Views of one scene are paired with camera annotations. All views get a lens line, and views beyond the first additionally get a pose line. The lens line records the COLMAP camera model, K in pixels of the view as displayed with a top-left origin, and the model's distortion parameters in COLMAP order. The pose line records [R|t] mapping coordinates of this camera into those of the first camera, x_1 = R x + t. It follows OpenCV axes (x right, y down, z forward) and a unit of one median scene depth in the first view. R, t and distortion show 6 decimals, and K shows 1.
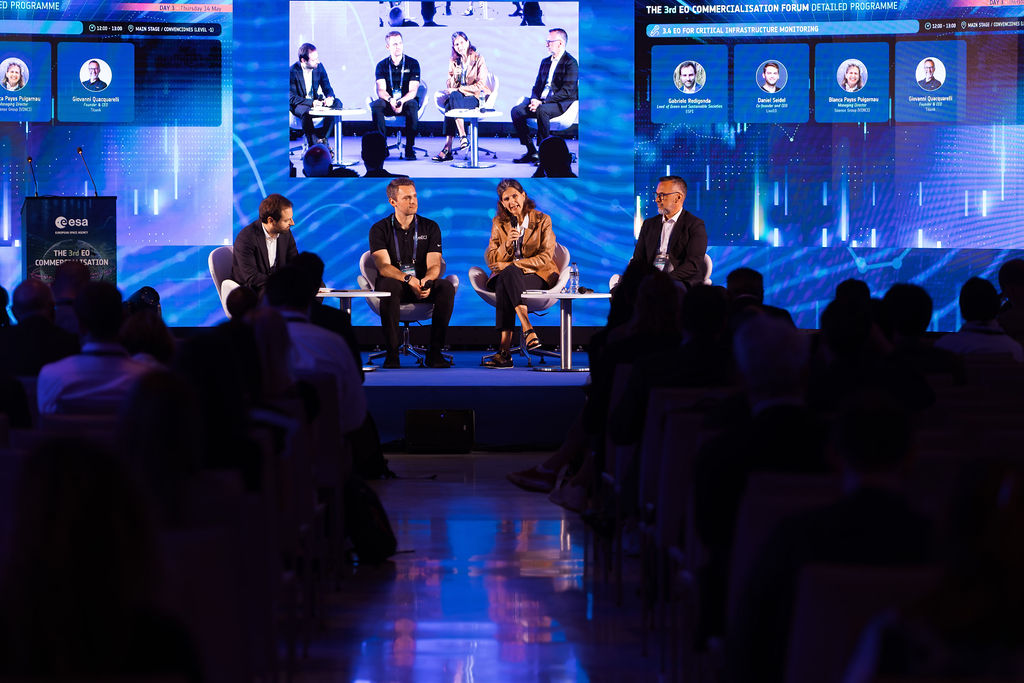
lens RADIAL K [[3222.0, 0, 512.0], [0, 3222.0, 341.5], [0, 0, 1]] dist [-0.000194, -0.590442]
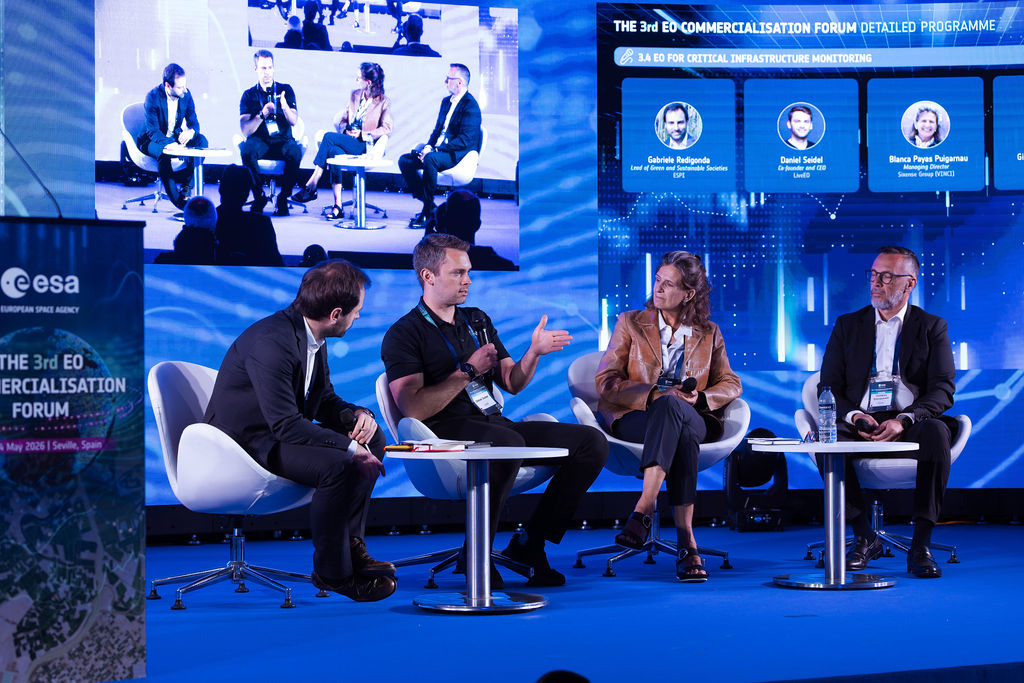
lens RADIAL K [[2037.1, 0, 512.0], [0, 2037.1, 341.5], [0, 0, 1]] dist [-0.011545, 0.267522]
pose [[0.914976, -0.000734, 0.403508, -0.153381], [0.027076, 0.997856, -0.059581, -0.011399], [-0.402599, 0.065441, 0.913034, 0.626415]]
